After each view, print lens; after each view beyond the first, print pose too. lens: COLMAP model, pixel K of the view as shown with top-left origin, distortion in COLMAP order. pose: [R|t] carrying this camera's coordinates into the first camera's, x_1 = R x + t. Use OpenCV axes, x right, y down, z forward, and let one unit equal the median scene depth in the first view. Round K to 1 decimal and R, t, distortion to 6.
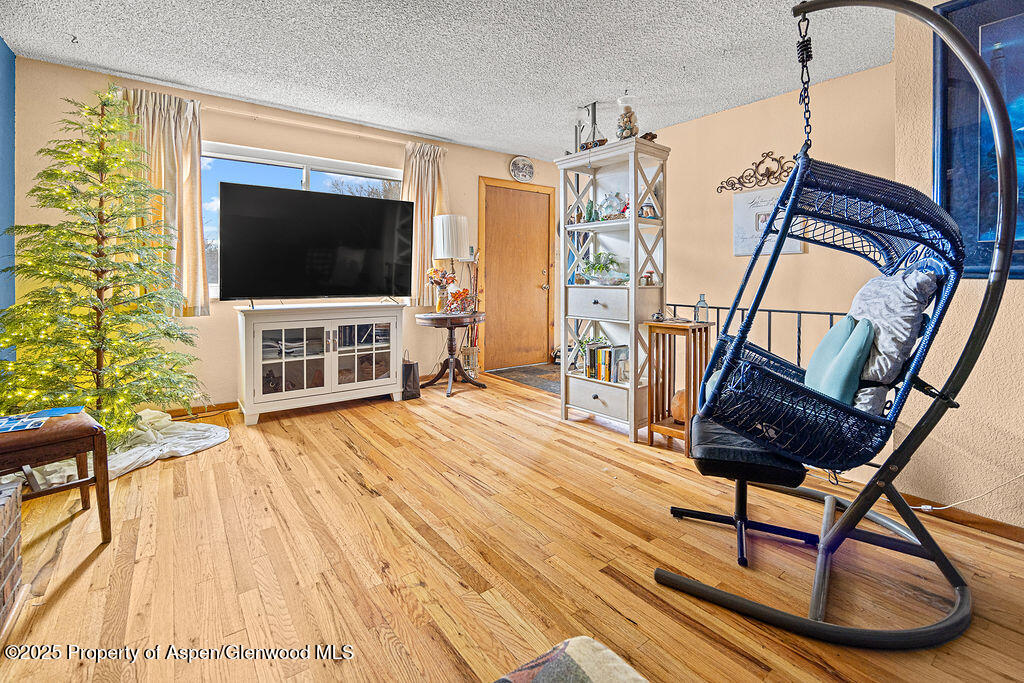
lens RADIAL K [[445.0, 0, 506.0], [0, 445.0, 280.5], [0, 0, 1]] dist [-0.014953, 0.000161]
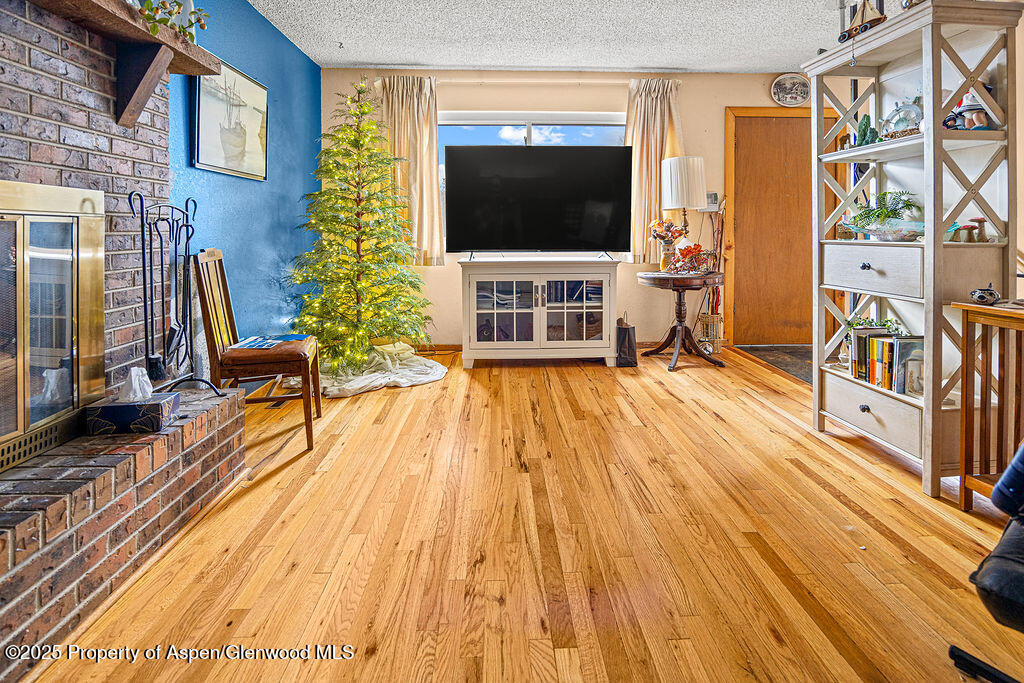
lens RADIAL K [[454.5, 0, 521.5], [0, 454.5, 236.8], [0, 0, 1]] dist [-0.014934, 0.000410]
pose [[0.830193, 0.001863, -0.557473, 0.142060], [0.000829, 0.999989, 0.004575, 0.000865], [0.557475, -0.004260, 0.830183, 0.148084]]
